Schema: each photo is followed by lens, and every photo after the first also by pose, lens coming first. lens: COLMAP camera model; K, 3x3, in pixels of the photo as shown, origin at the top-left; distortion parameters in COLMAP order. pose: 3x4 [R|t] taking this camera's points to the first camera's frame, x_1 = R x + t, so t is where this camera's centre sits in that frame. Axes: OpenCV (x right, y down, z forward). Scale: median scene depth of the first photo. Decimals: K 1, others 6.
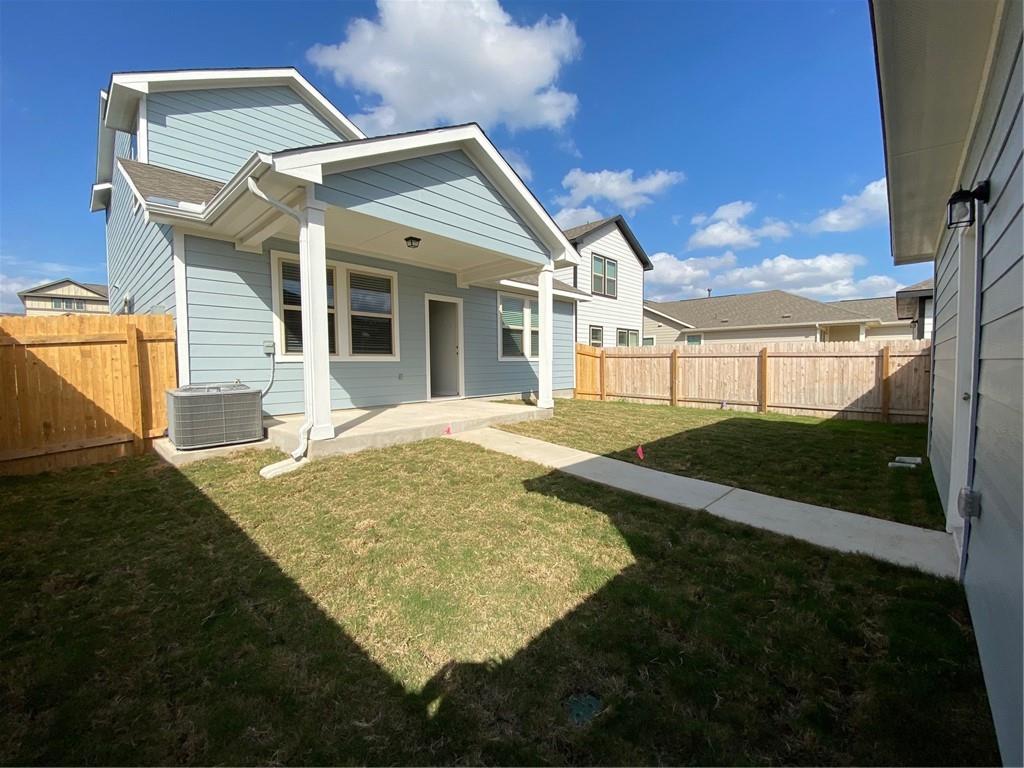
lens RADIAL K [[414.2, 0, 512.0], [0, 414.2, 384.0], [0, 0, 1]] dist [0.038268, -0.030019]
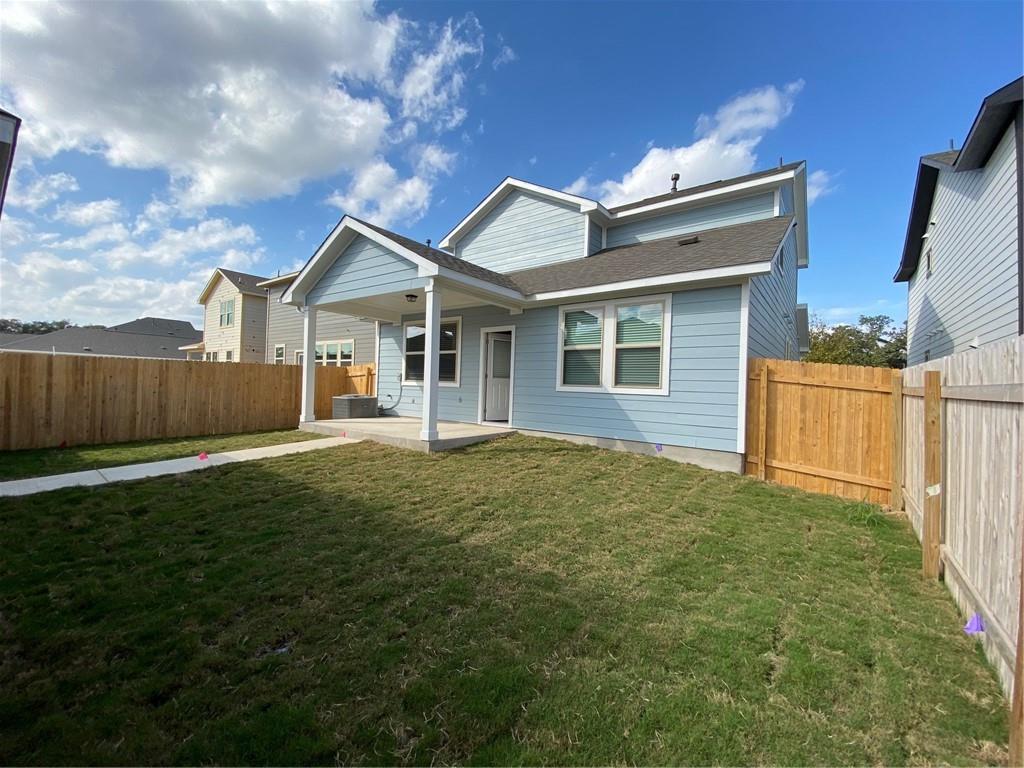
lens RADIAL K [[414.2, 0, 512.0], [0, 414.2, 384.0], [0, 0, 1]] dist [0.038268, -0.030019]
pose [[0.080053, 0.010142, -0.996739, 0.869762], [-0.079674, 0.996814, 0.003744, -0.073199], [0.993601, 0.079114, 0.080606, 0.952808]]
